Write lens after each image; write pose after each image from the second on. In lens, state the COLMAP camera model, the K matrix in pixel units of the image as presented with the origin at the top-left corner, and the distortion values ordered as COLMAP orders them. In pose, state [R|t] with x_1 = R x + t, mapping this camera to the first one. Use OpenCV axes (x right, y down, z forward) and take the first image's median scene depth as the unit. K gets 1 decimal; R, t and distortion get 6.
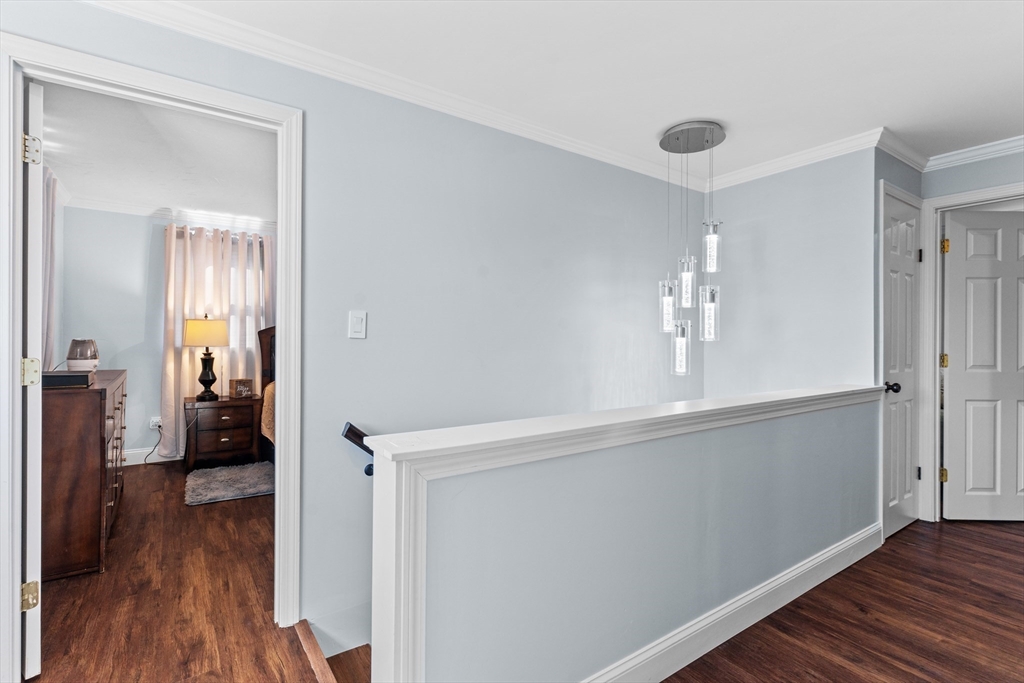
lens RADIAL K [[490.9, 0, 515.8], [0, 490.9, 338.4], [0, 0, 1]] dist [-0.001474, -0.000140]
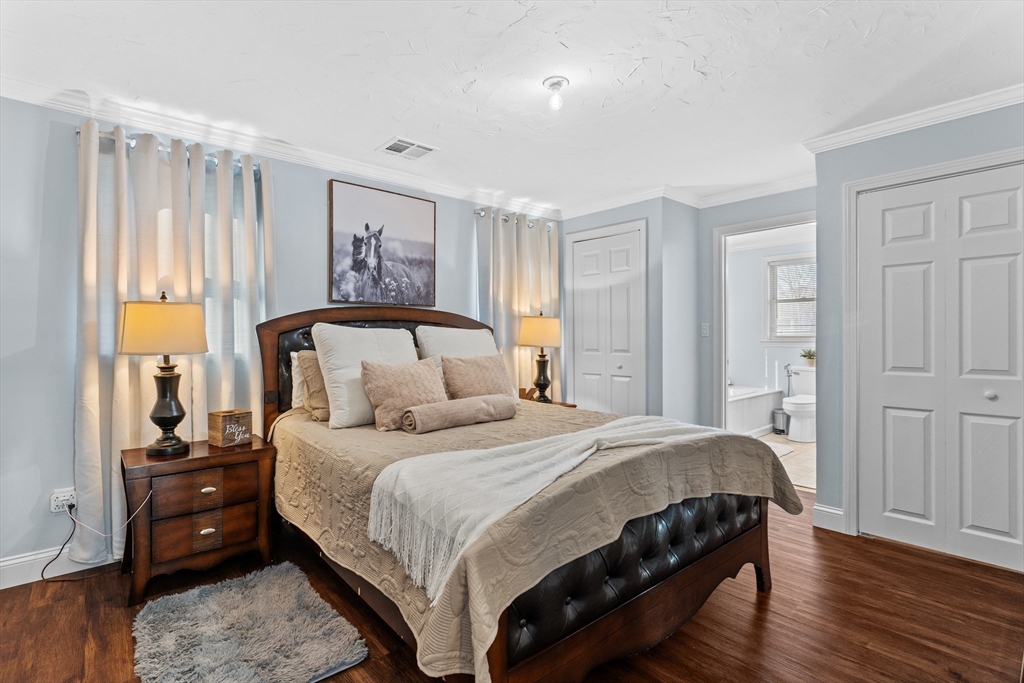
lens RADIAL K [[490.9, 0, 515.8], [0, 490.9, 338.4], [0, 0, 1]] dist [-0.001474, -0.000140]
pose [[0.994422, -0.013835, 0.104568, -0.301757], [0.013314, 0.999895, 0.005677, 0.001696], [-0.104635, -0.004253, 0.994502, 0.423418]]
